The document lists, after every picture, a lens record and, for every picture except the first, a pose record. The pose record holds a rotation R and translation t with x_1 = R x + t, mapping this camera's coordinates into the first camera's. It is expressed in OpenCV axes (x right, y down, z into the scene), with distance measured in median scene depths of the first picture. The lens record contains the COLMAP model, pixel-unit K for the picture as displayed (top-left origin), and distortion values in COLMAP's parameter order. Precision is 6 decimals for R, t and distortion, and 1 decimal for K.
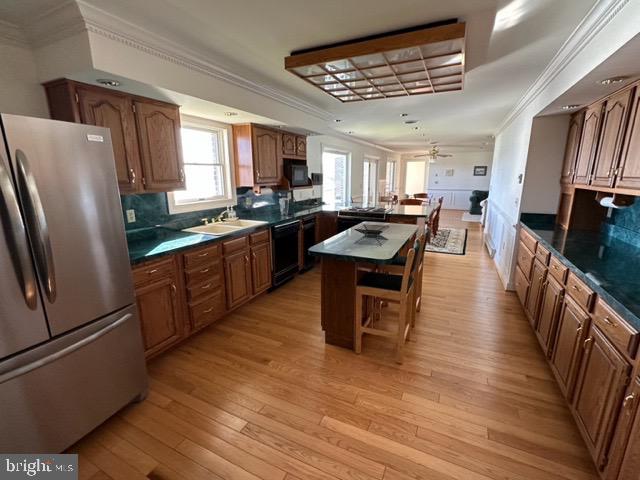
lens RADIAL K [[289.9, 0, 320.0], [0, 289.9, 240.0], [0, 0, 1]] dist [-0.004126, -0.000032]
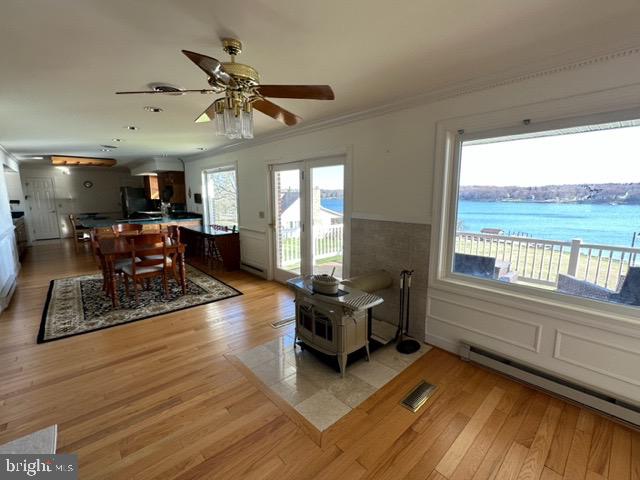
lens RADIAL K [[289.9, 0, 320.0], [0, 289.9, 240.0], [0, 0, 1]] dist [-0.004126, -0.000032]
pose [[-0.382684, 0.150681, -0.911509, 1.548342], [-0.203252, 0.948707, 0.242163, -0.743670], [0.901244, 0.277938, -0.332429, 3.200924]]
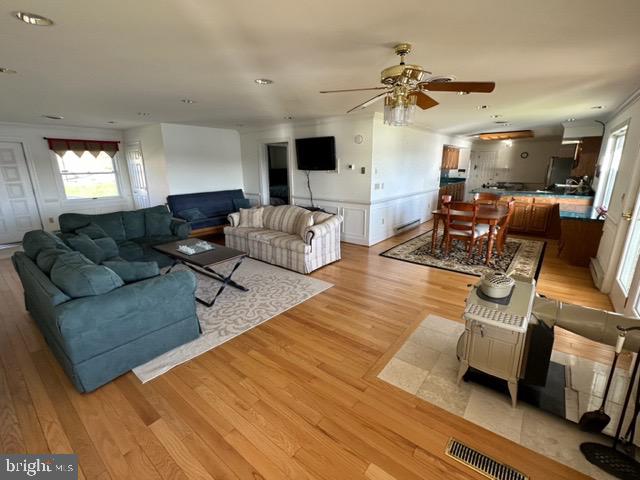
lens RADIAL K [[289.9, 0, 320.0], [0, 289.9, 240.0], [0, 0, 1]] dist [-0.004126, -0.000032]
pose [[-0.973754, -0.044332, 0.223246, 1.107673], [0.063757, 0.888449, 0.454526, -0.841044], [-0.218493, 0.456830, -0.862303, 3.560227]]
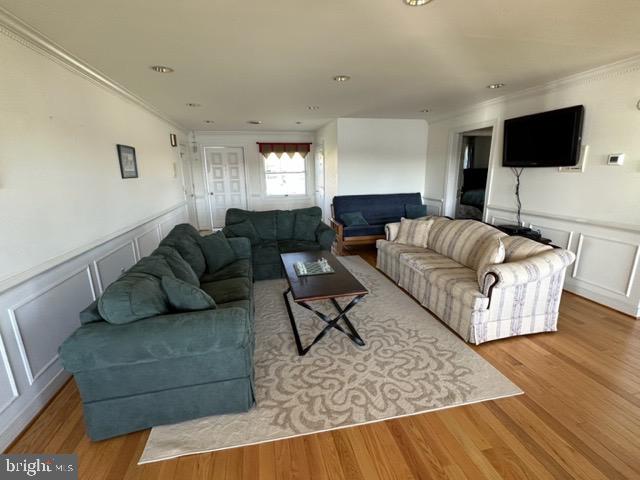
lens RADIAL K [[289.9, 0, 320.0], [0, 289.9, 240.0], [0, 0, 1]] dist [-0.004126, -0.000032]
pose [[-0.614565, -0.168742, 0.770608, 1.158322], [0.197471, 0.912847, 0.357373, -0.717925], [-0.763751, 0.371802, -0.527682, 3.146980]]
